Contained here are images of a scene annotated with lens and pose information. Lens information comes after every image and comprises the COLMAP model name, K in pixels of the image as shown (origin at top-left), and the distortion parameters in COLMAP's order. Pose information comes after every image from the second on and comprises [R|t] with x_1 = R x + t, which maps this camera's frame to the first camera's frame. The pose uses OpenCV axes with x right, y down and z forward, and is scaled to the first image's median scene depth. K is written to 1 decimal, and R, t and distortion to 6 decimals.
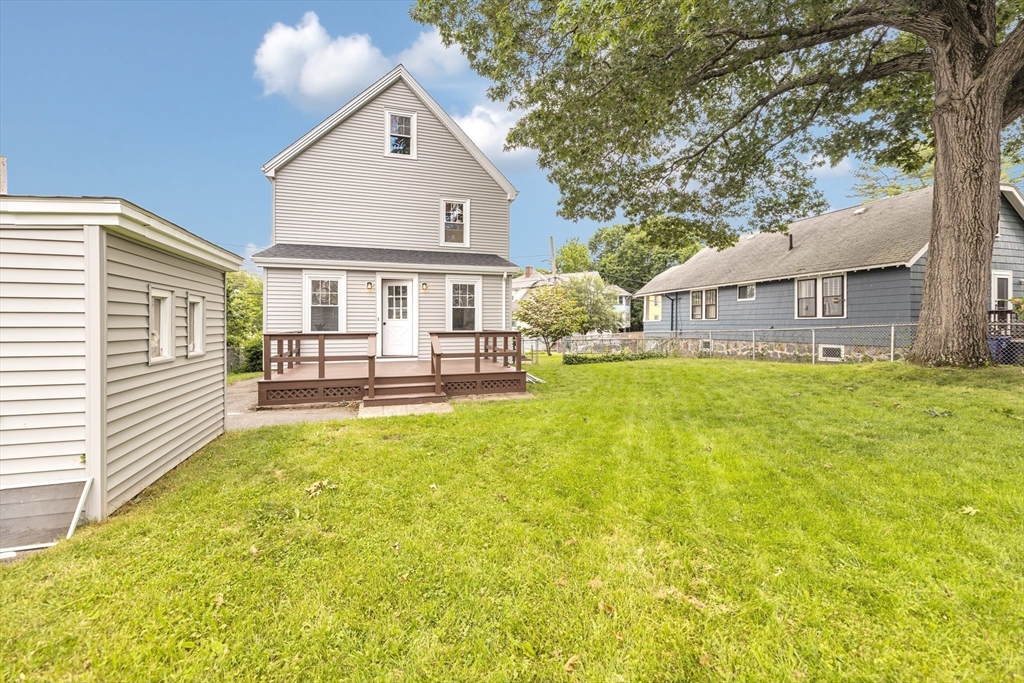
lens RADIAL K [[435.0, 0, 512.6], [0, 435.0, 328.9], [0, 0, 1]] dist [-0.000234, 0.000021]
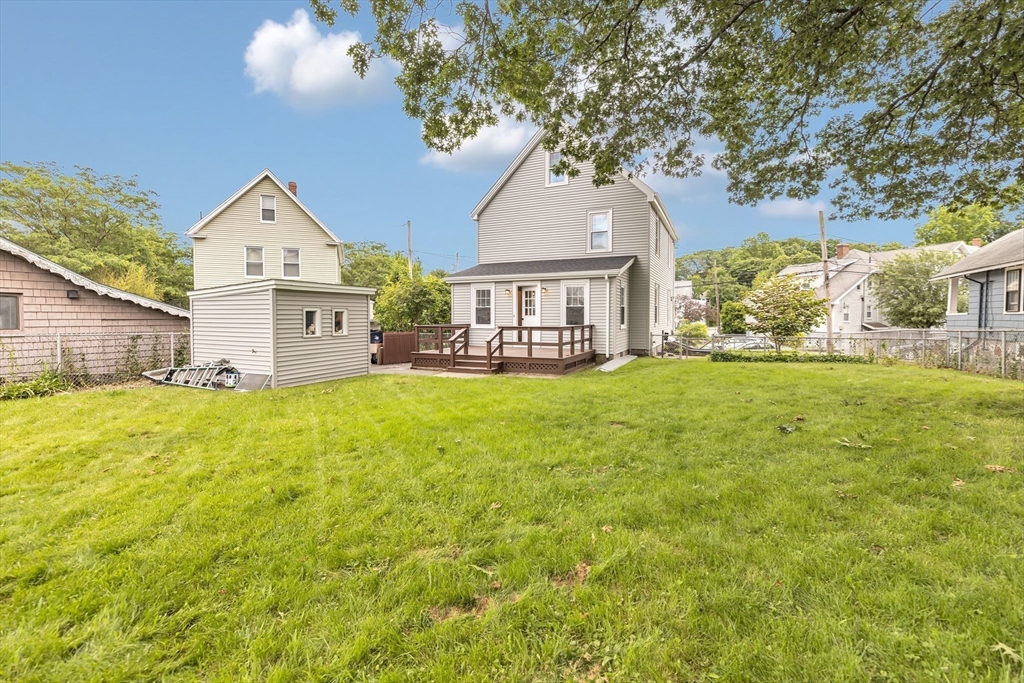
lens RADIAL K [[435.0, 0, 512.6], [0, 435.0, 328.9], [0, 0, 1]] dist [-0.000234, 0.000021]
pose [[0.732532, 0.021636, -0.680388, 0.602149], [-0.007332, 0.999688, 0.023896, -0.013252], [0.680693, -0.012516, 0.732462, -0.011501]]
